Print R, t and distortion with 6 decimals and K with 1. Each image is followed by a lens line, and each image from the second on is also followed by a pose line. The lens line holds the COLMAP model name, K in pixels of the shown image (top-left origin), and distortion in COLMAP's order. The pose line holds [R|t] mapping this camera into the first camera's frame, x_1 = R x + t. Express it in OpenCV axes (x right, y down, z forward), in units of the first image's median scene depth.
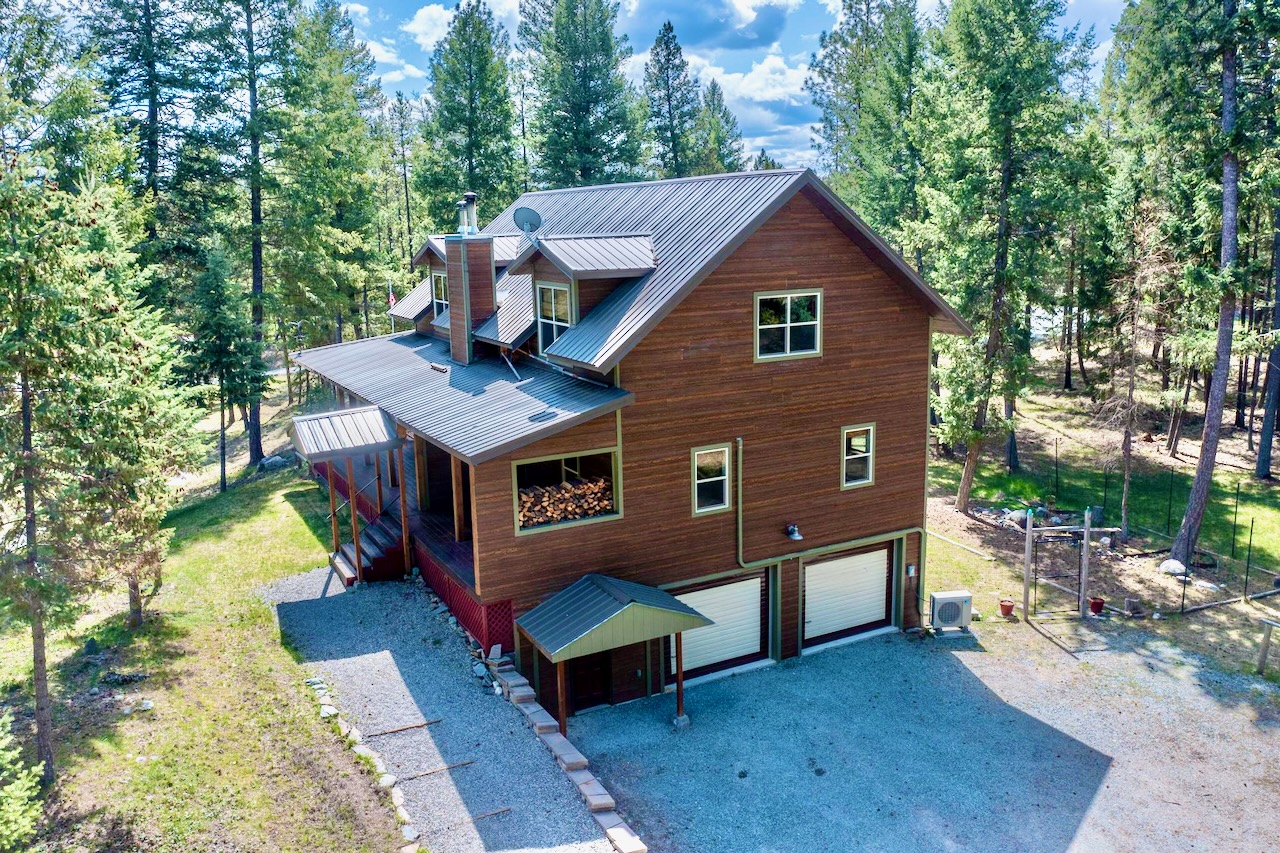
lens RADIAL K [[1009.8, 0, 640.0], [0, 1009.8, 426.5], [0, 0, 1]] dist [-0.026767, 0.011402]
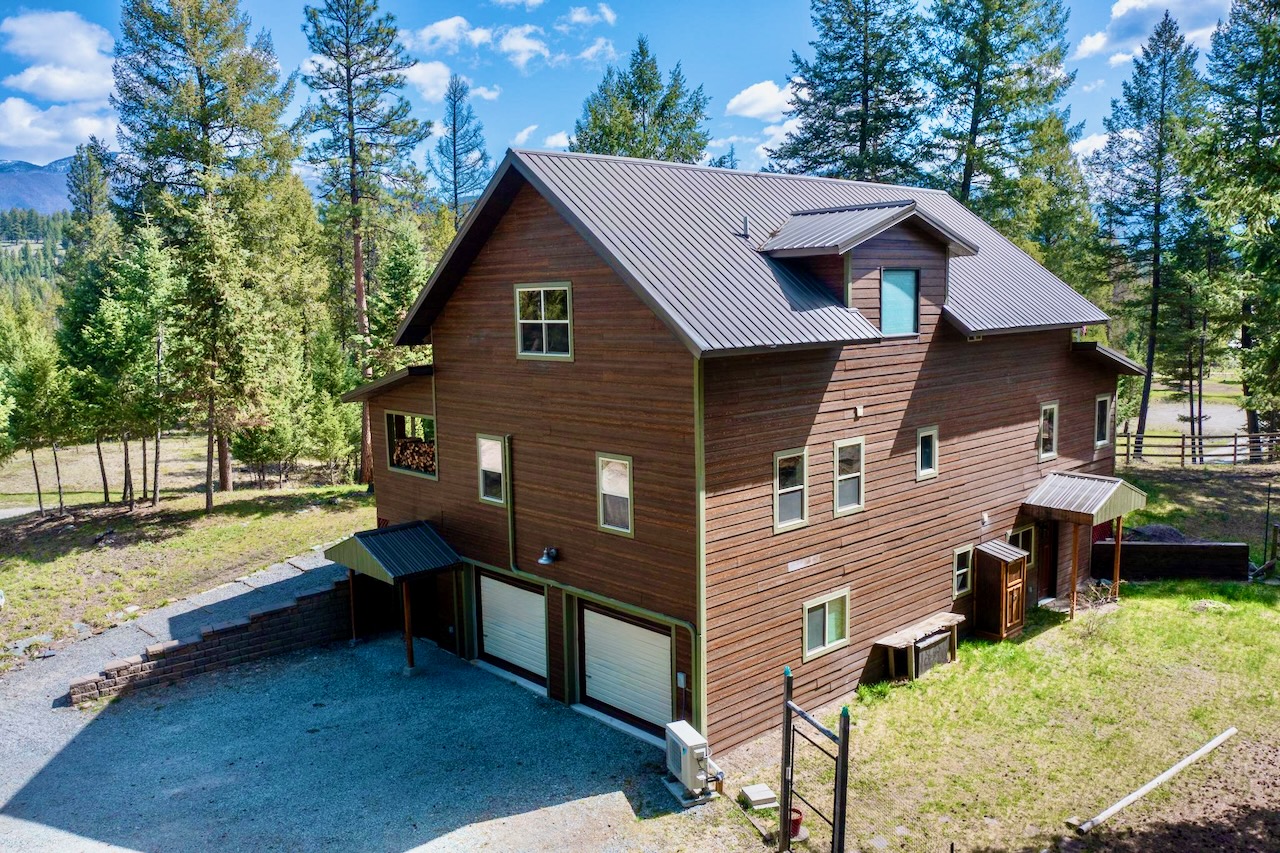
lens RADIAL K [[1009.8, 0, 640.0], [0, 1009.8, 426.5], [0, 0, 1]] dist [-0.026767, 0.011402]
pose [[0.251313, 0.142052, -0.957425, 1.038069], [-0.174610, 0.979597, 0.099508, -0.112728], [0.952026, 0.142168, 0.270989, 0.843068]]
